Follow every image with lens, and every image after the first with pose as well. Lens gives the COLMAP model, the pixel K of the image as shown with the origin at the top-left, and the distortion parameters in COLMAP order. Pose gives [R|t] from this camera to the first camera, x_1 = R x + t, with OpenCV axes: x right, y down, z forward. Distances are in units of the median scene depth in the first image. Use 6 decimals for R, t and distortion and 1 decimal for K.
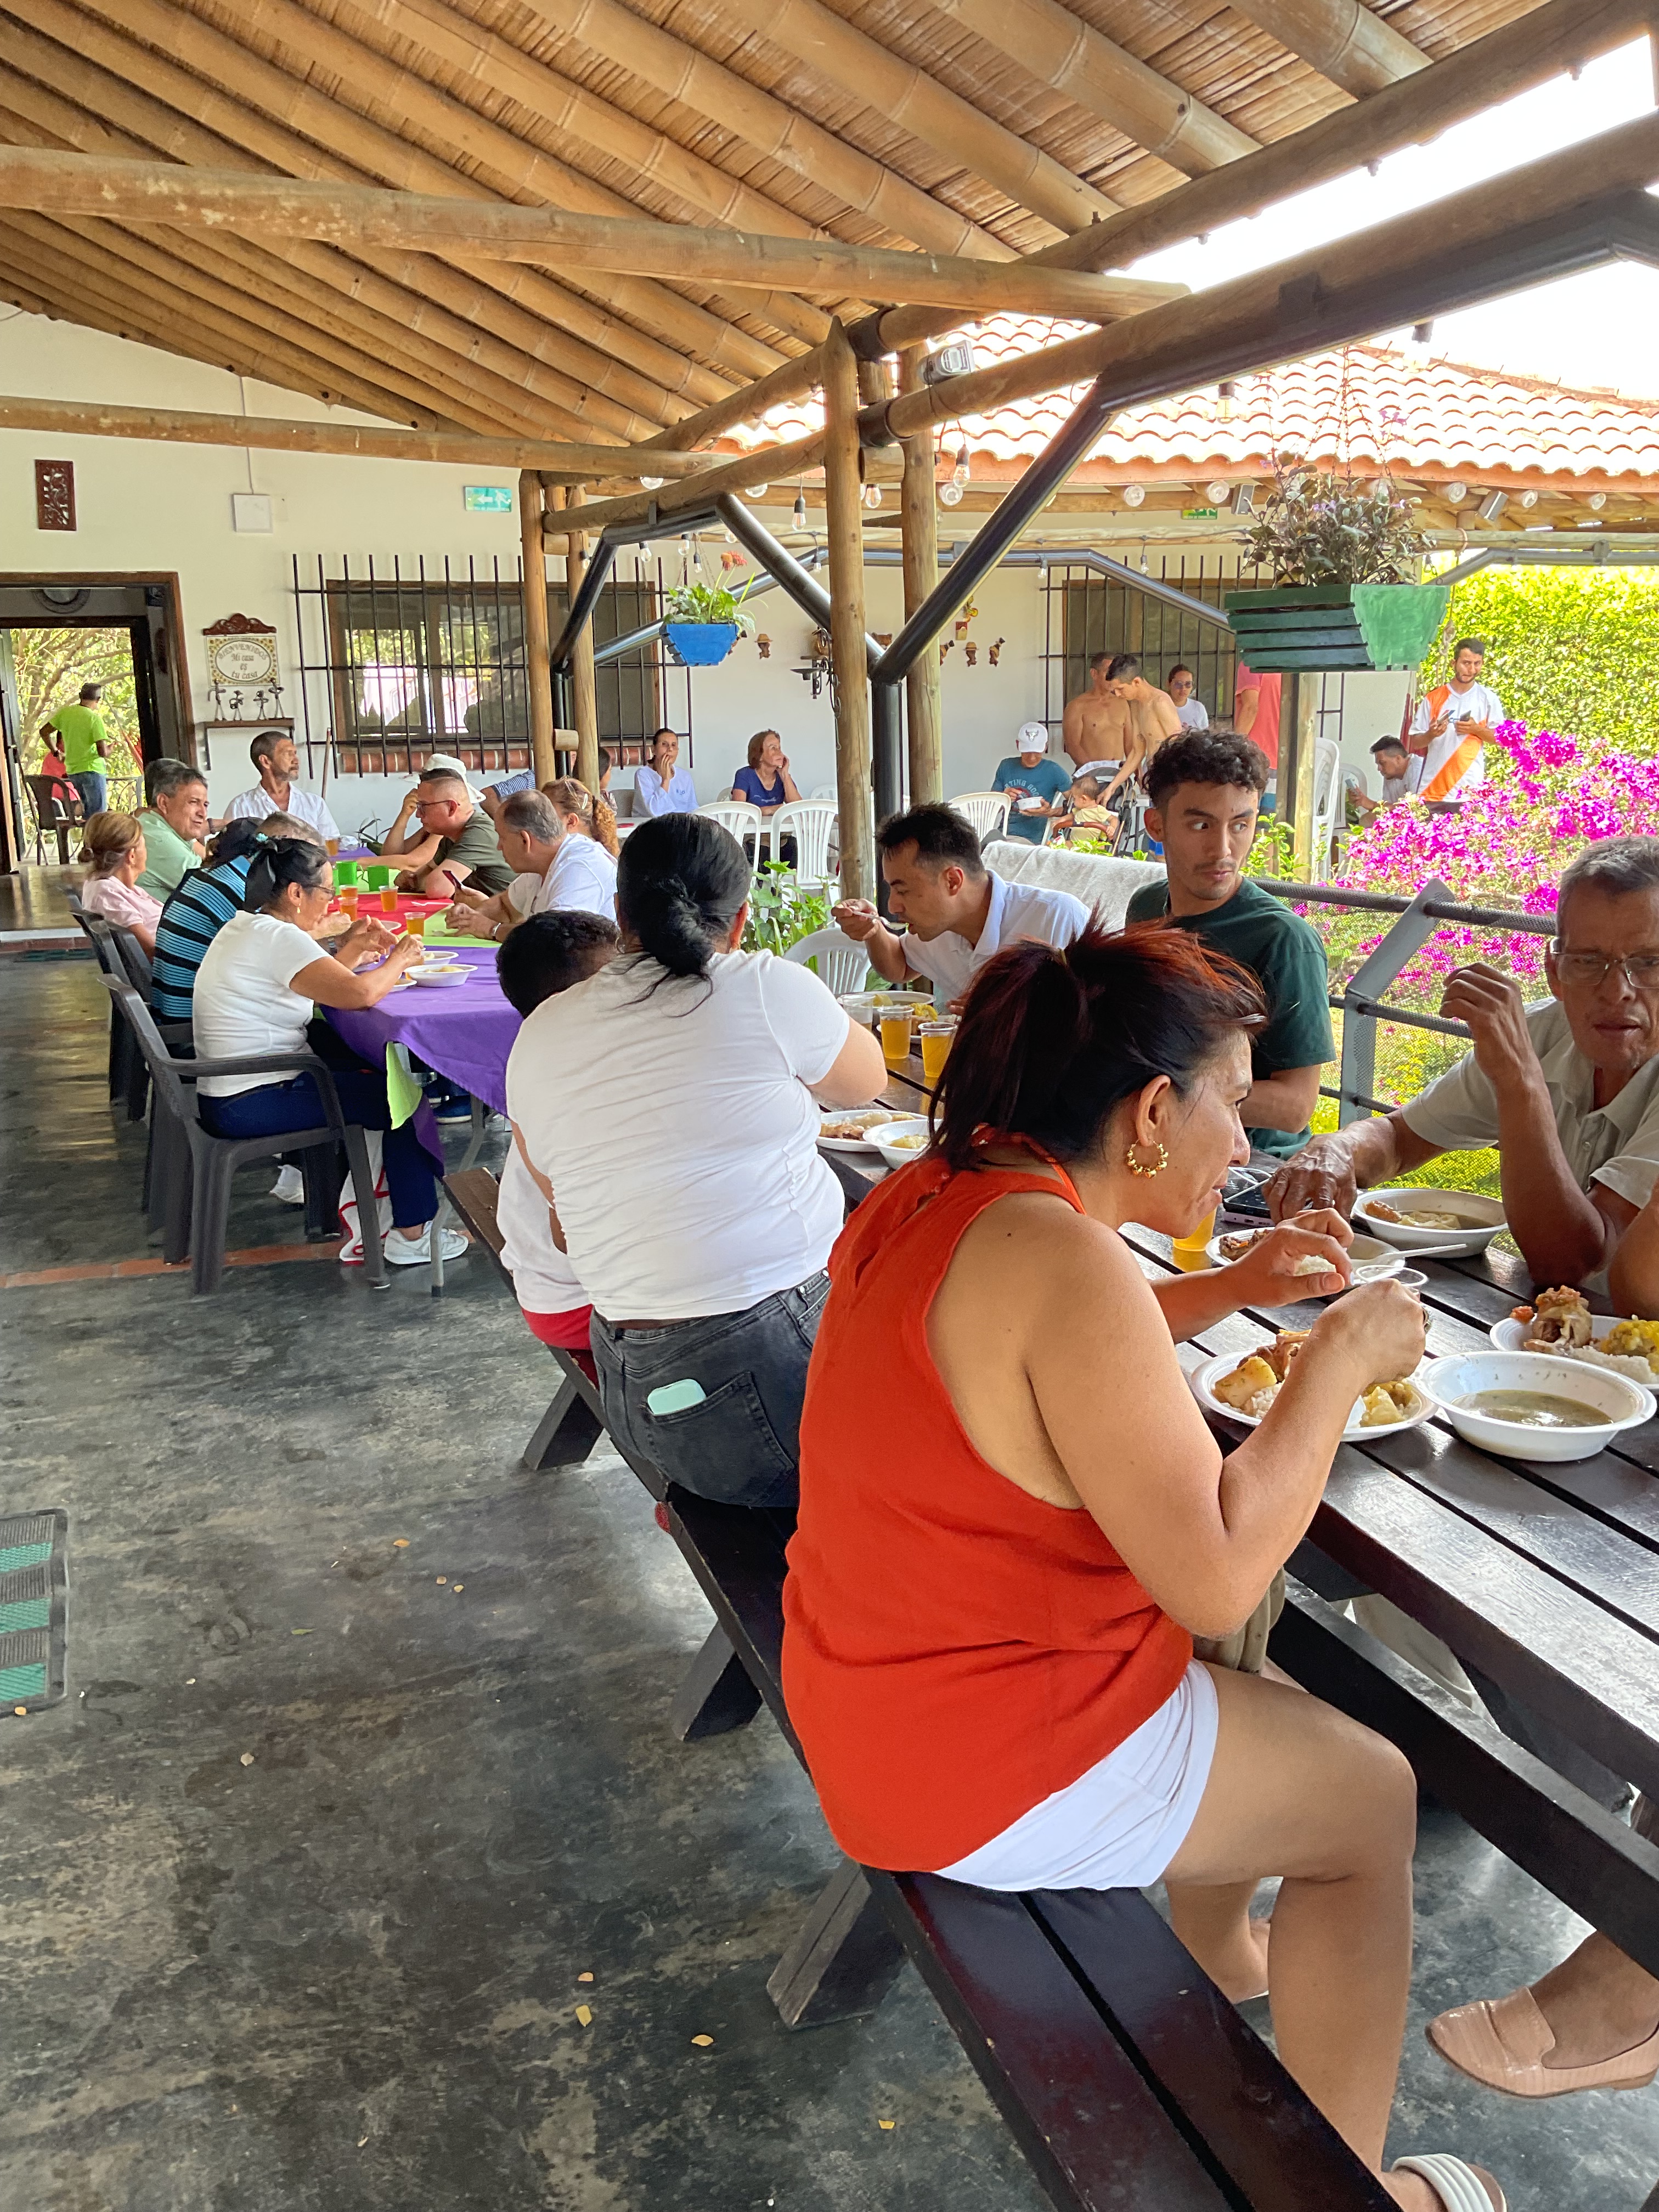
lens RADIAL K [[1829.3, 0, 814.8], [0, 1829.3, 1107.9], [0, 0, 1]] dist [0.086476, -0.153359]
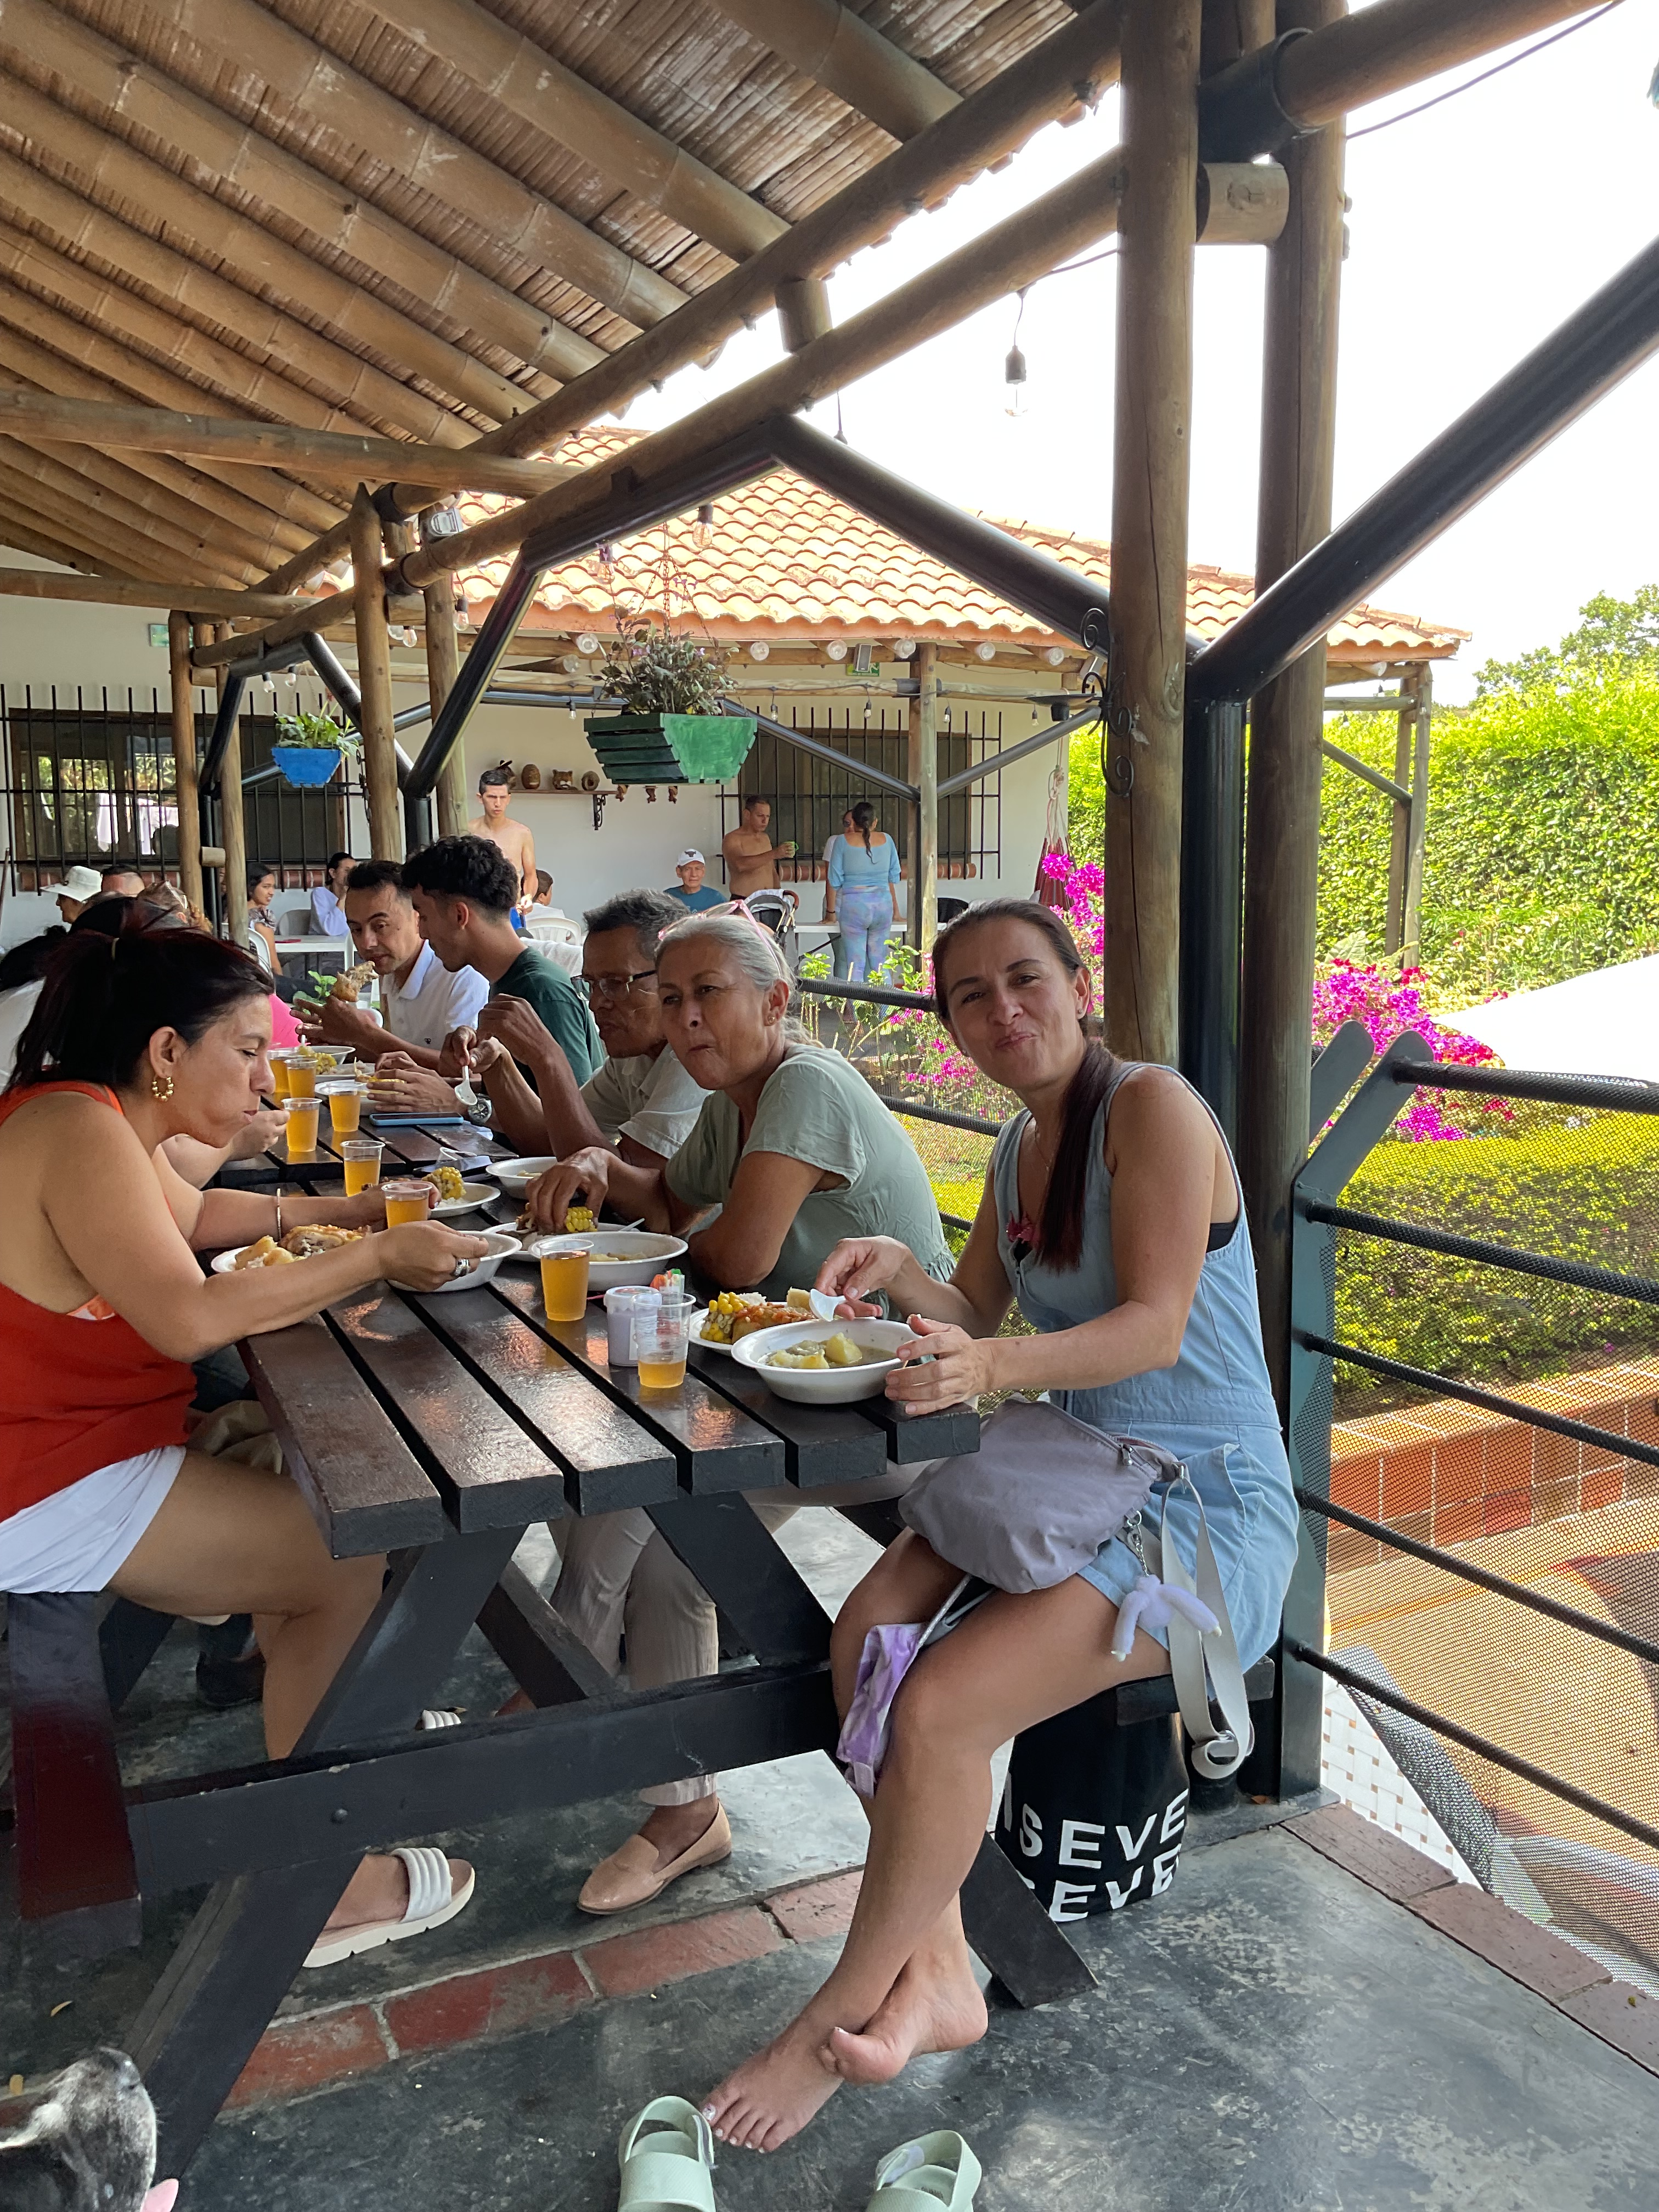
lens RADIAL K [[1837.7, 0, 812.6], [0, 1837.7, 1111.0], [0, 0, 1]] dist [0.122798, -0.234766]
pose [[0.995190, 0.000580, 0.097959, 0.105927], [0.007060, 0.996958, -0.077621, 0.031606], [-0.097706, 0.077939, 0.992159, -0.087285]]
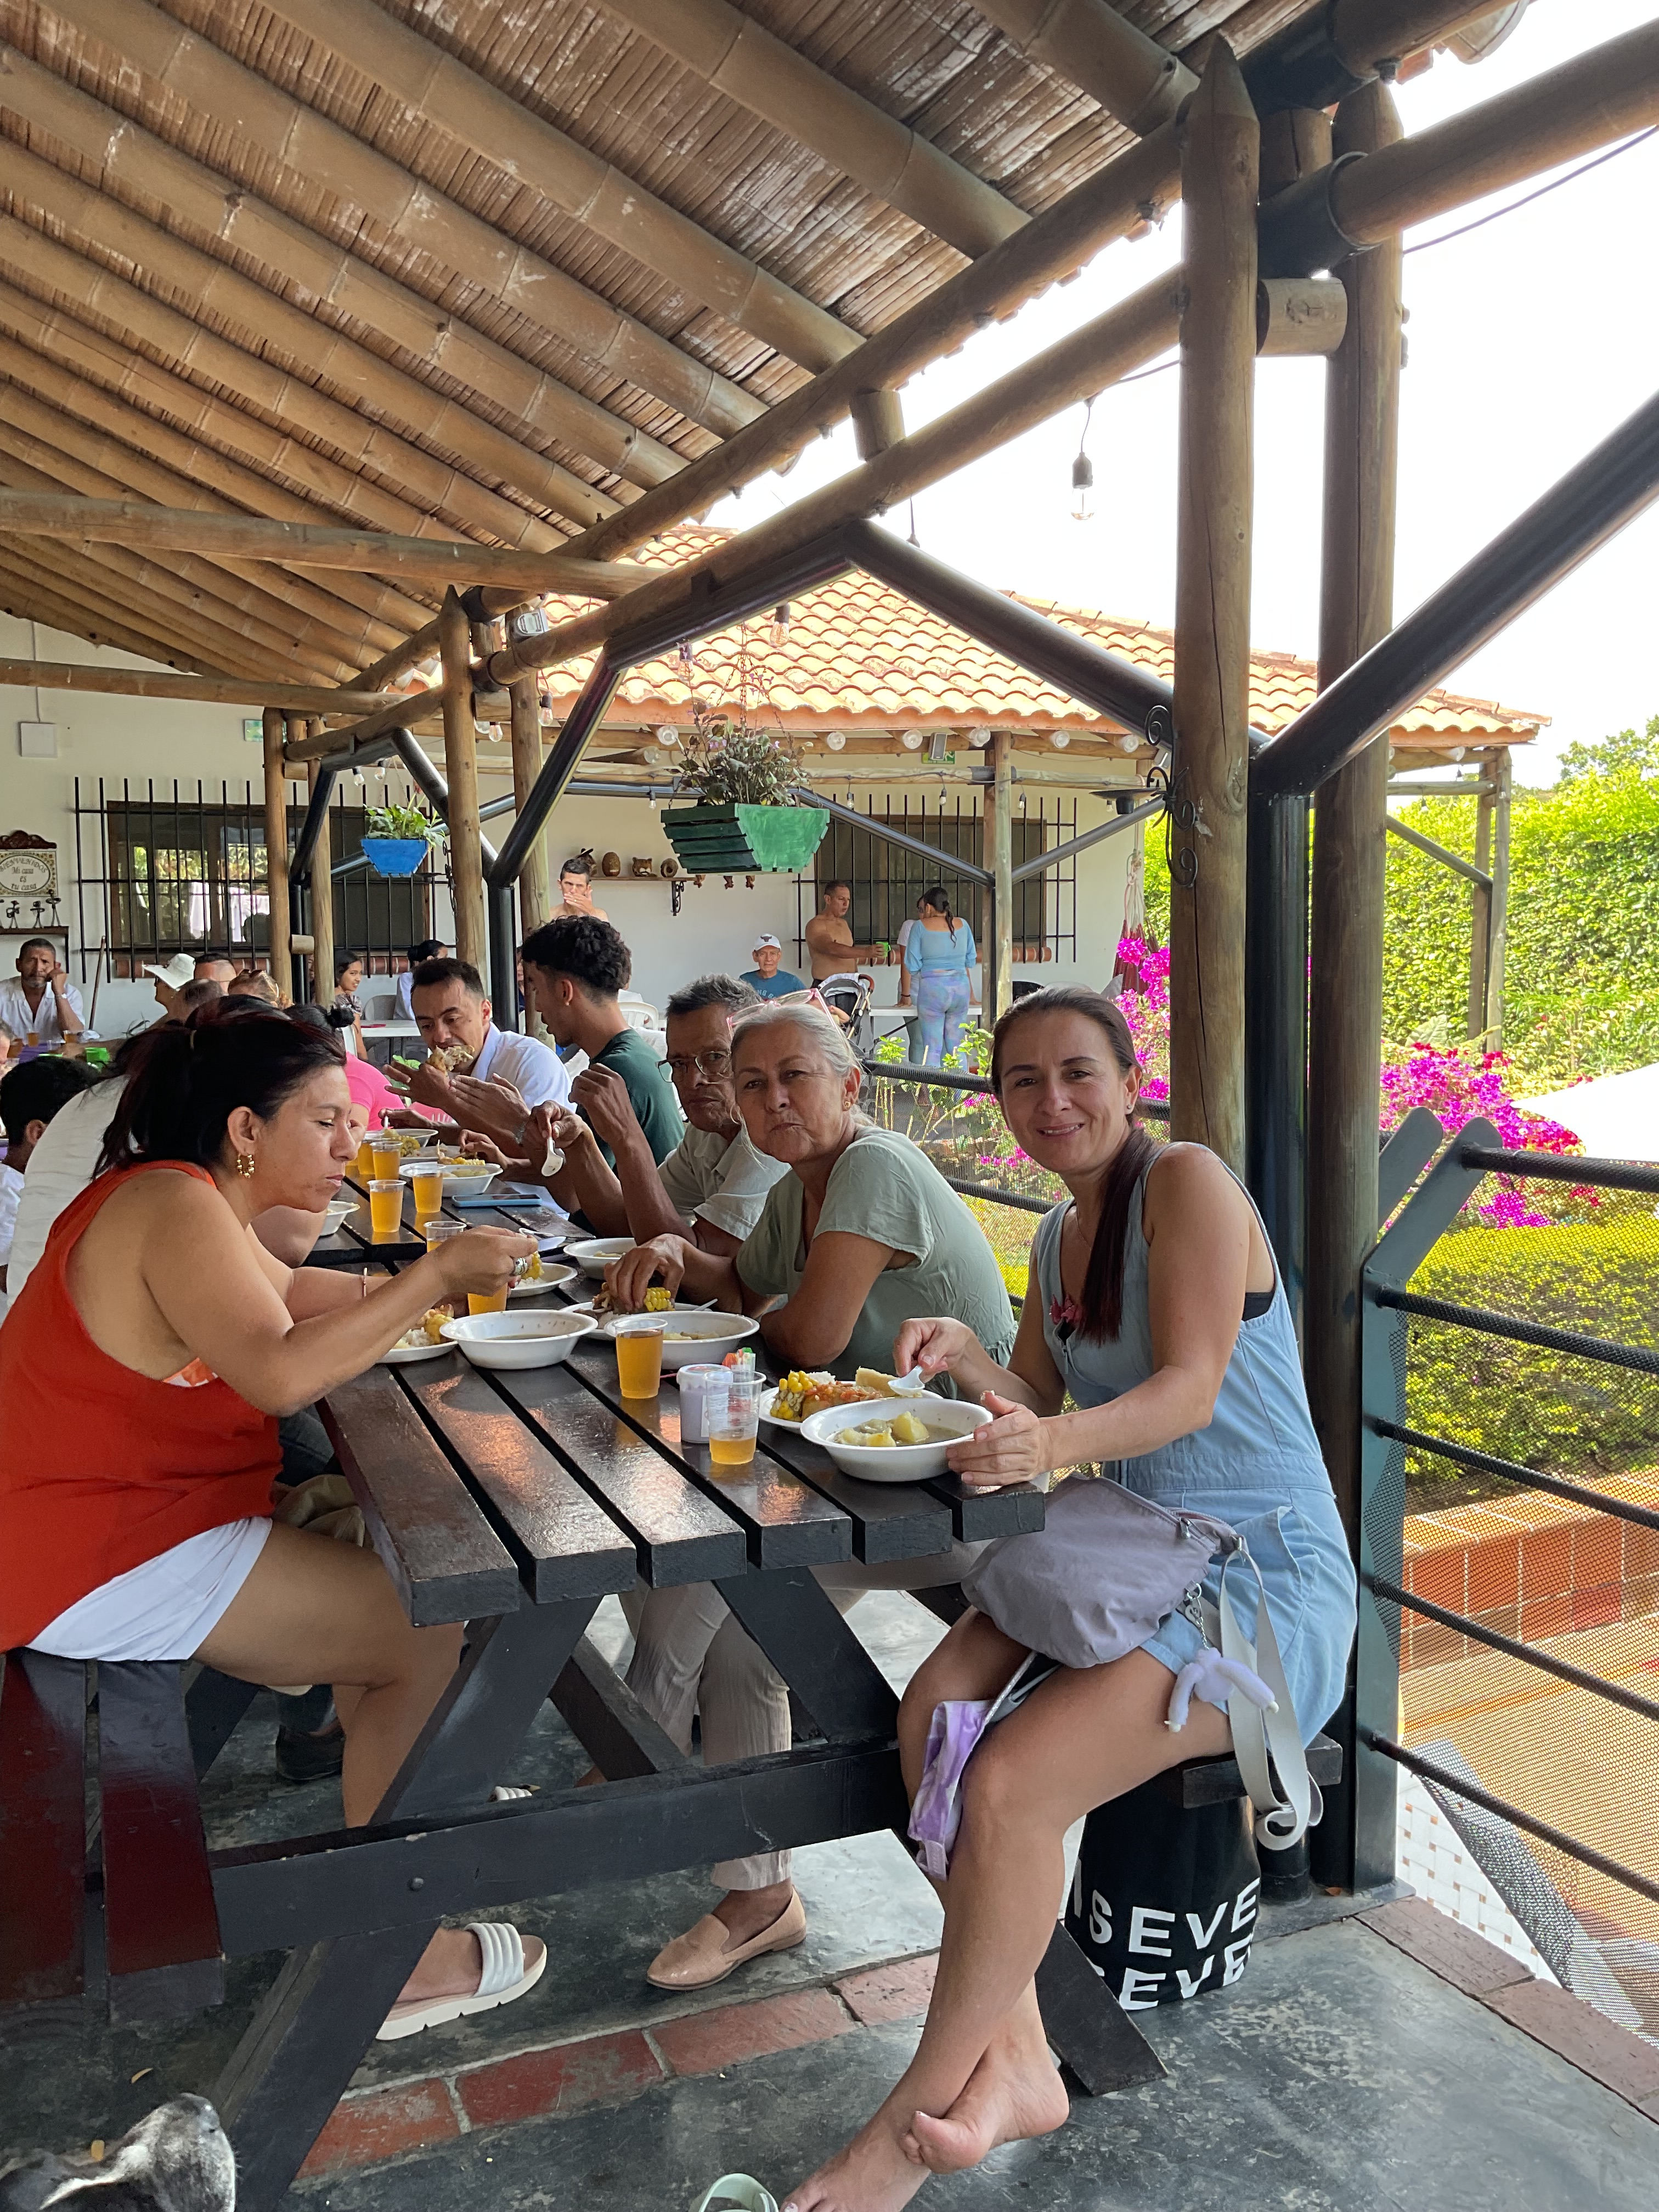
lens RADIAL K [[1842.0, 0, 814.1], [0, 1842.0, 1112.0], [0, 0, 1]] dist [0.132219, -0.280483]
pose [[0.998337, 0.006402, 0.057285, 0.106341], [0.000642, 0.992518, -0.122099, 0.032267], [-0.057638, 0.121933, 0.990863, -0.094341]]
